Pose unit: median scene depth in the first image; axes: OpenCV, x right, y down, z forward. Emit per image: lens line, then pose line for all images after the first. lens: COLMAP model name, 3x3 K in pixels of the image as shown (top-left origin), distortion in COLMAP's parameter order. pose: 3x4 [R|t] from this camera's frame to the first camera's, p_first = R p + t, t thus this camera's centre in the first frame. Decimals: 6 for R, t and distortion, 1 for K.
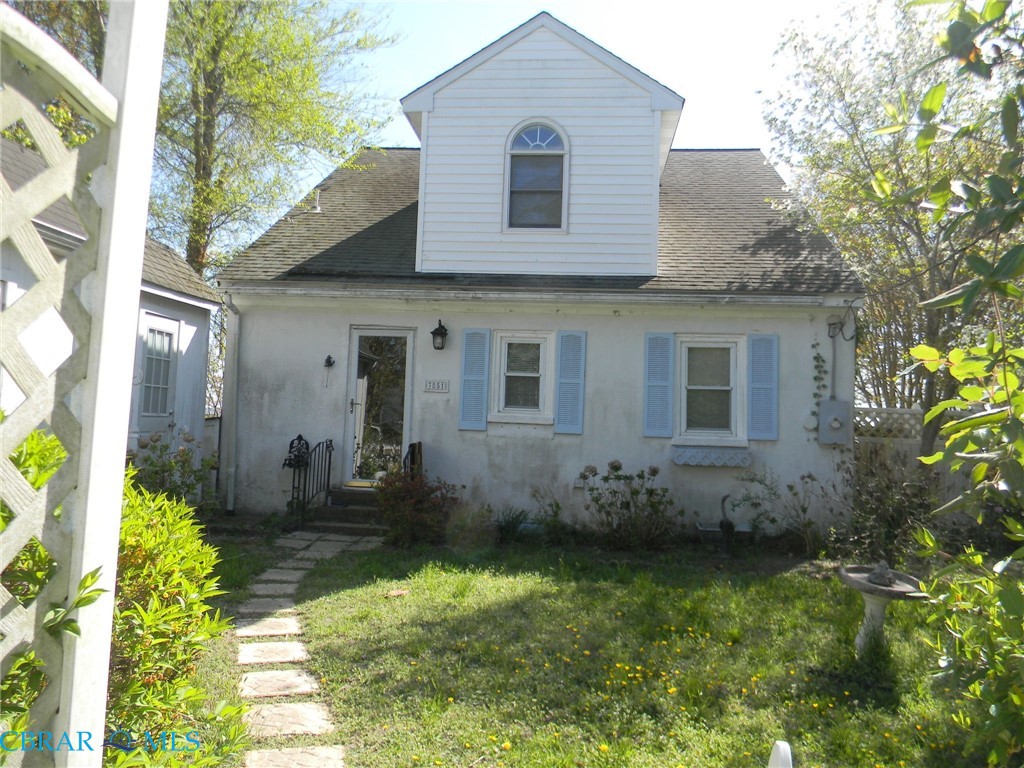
lens RADIAL K [[815.3, 0, 505.4], [0, 815.3, 372.4], [0, 0, 1]] dist [0.002185, -0.008296]
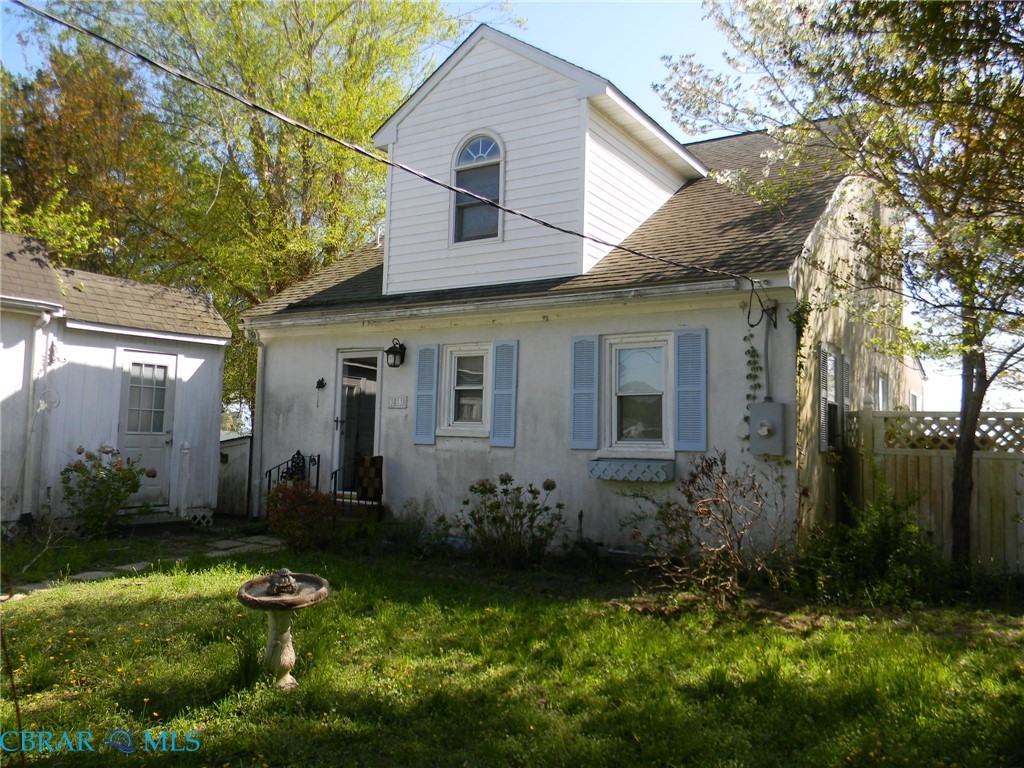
lens RADIAL K [[815.3, 0, 505.4], [0, 815.3, 372.4], [0, 0, 1]] dist [0.002185, -0.008296]
pose [[0.889588, -0.052036, -0.453790, 0.516518], [0.037188, 0.998443, -0.041589, 0.027260], [0.455247, 0.020121, 0.890138, 0.135842]]
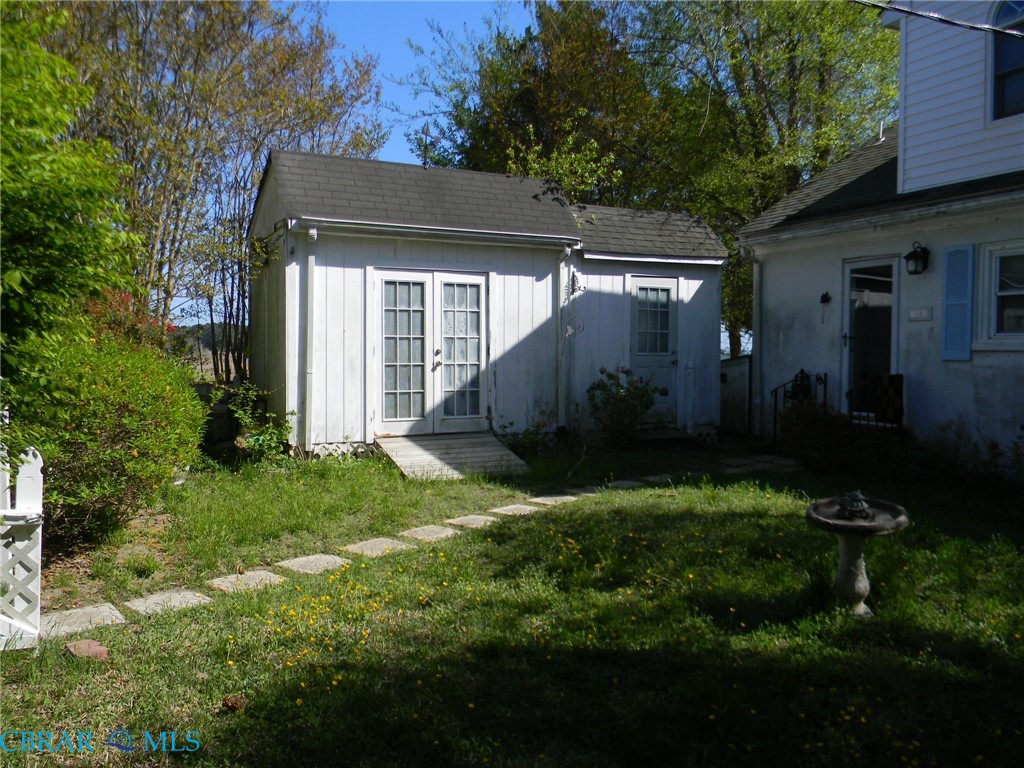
lens RADIAL K [[815.3, 0, 505.4], [0, 815.3, 372.4], [0, 0, 1]] dist [0.002185, -0.008296]
pose [[0.516971, -0.012839, -0.855906, 0.467305], [0.067708, 0.997368, 0.025935, 0.027213], [0.853321, -0.071359, 0.516480, 0.116162]]
